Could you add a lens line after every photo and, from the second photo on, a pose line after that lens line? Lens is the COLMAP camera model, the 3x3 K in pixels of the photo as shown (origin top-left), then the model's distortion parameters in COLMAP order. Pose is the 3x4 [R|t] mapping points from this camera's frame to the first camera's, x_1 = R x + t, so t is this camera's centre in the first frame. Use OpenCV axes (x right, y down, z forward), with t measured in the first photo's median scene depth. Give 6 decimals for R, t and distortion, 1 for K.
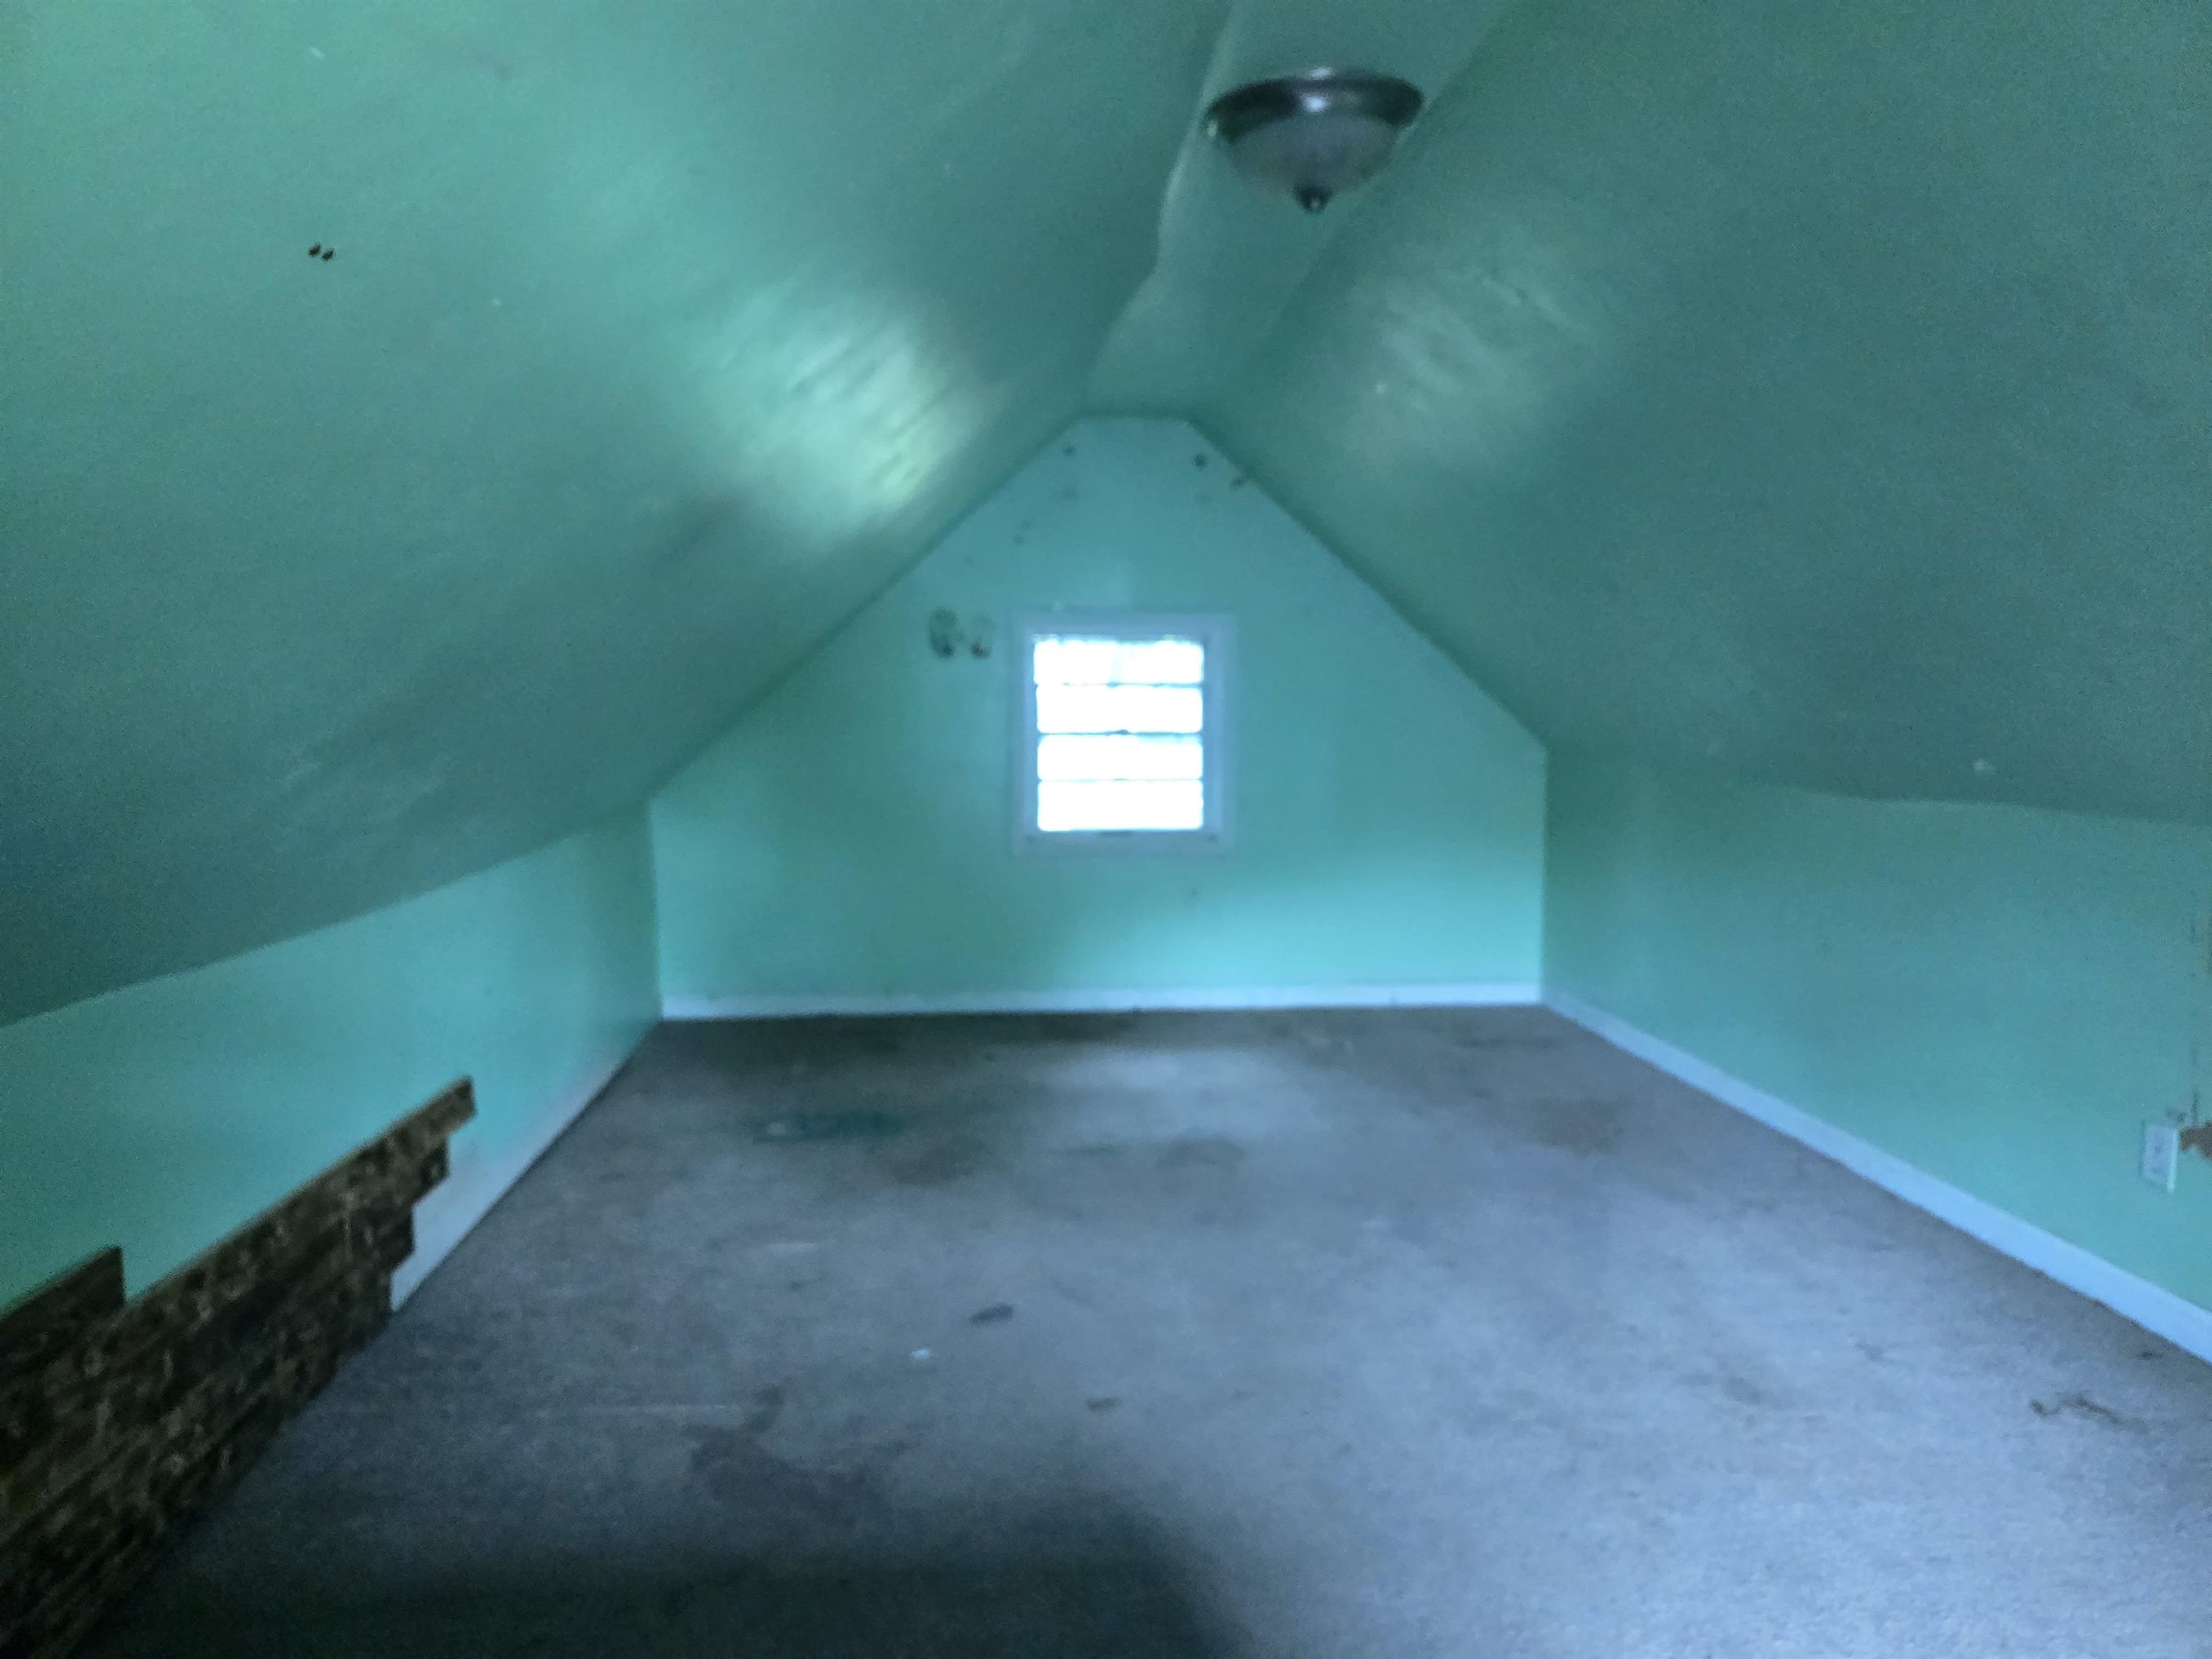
lens RADIAL K [[1477.1, 0, 1110.8], [0, 1477.1, 843.3], [0, 0, 1]] dist [0.078381, -0.065285]
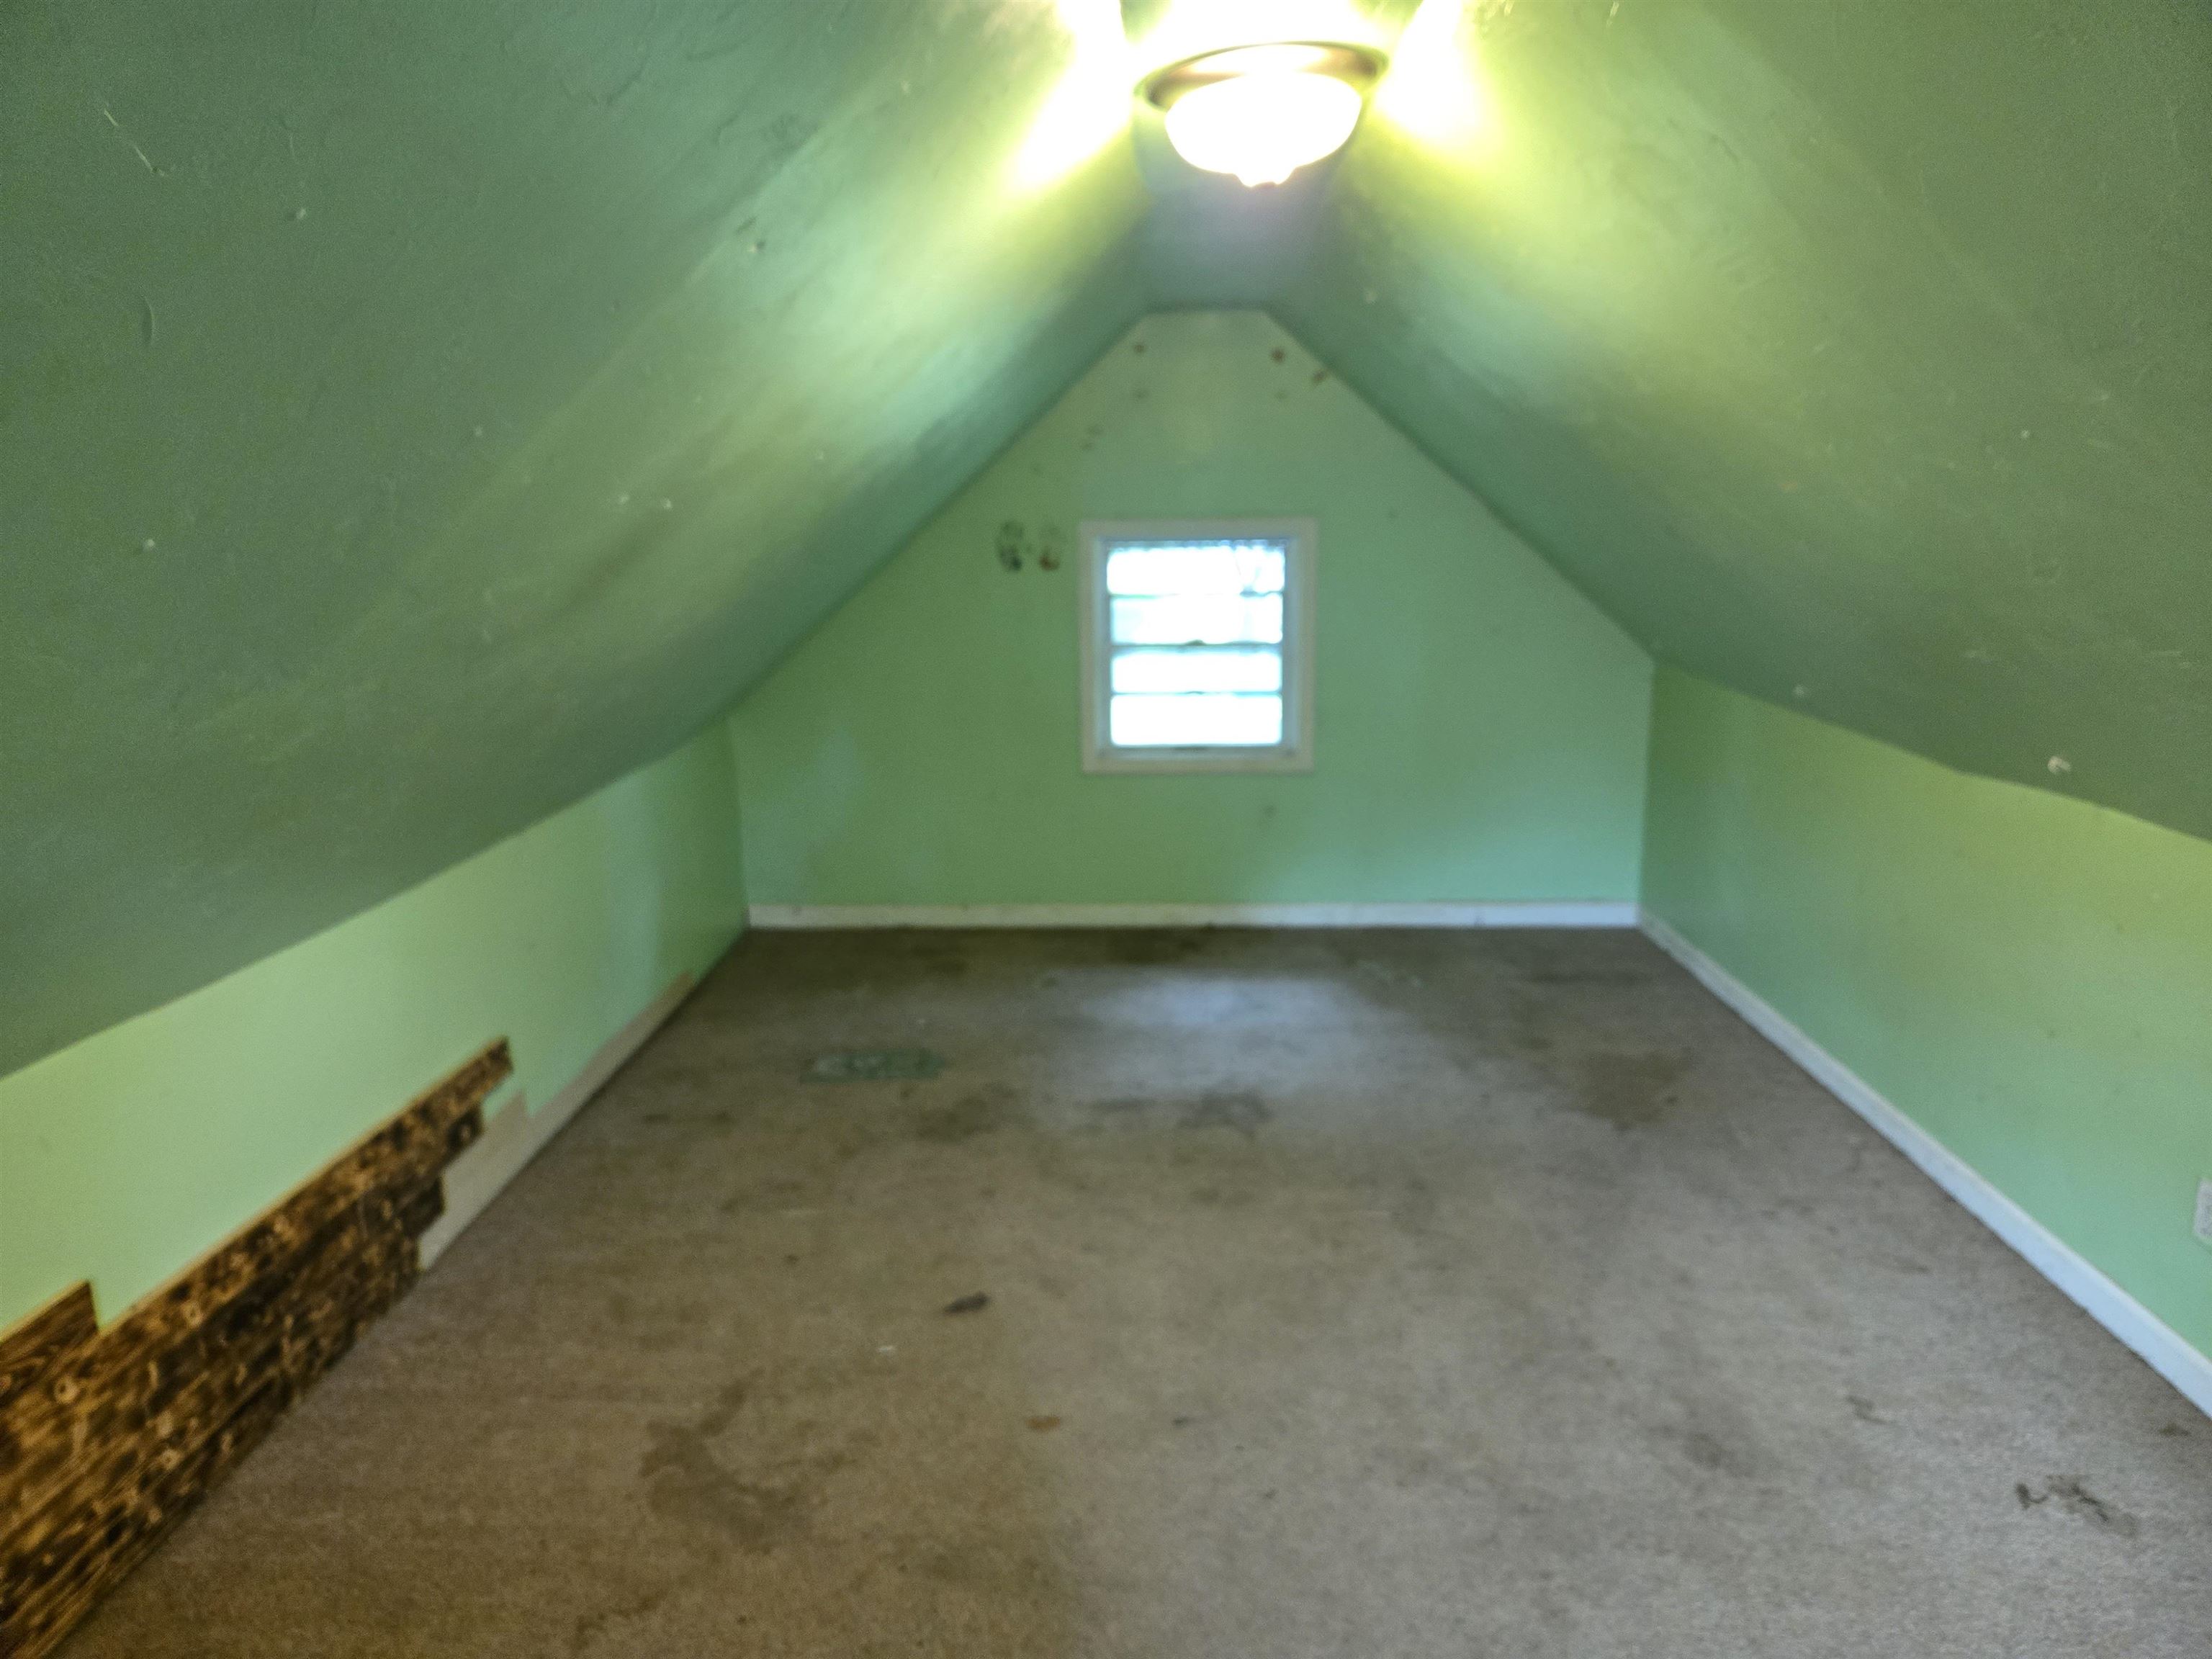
lens RADIAL K [[1477.1, 0, 1103.1], [0, 1477.1, 826.6], [0, 0, 1]] dist [0.078381, -0.065285]
pose [[0.991529, 0.009930, -0.129505, 0.130789], [0.004352, 0.993973, 0.109538, -0.111364], [0.129812, -0.109174, 0.985510, 0.039253]]
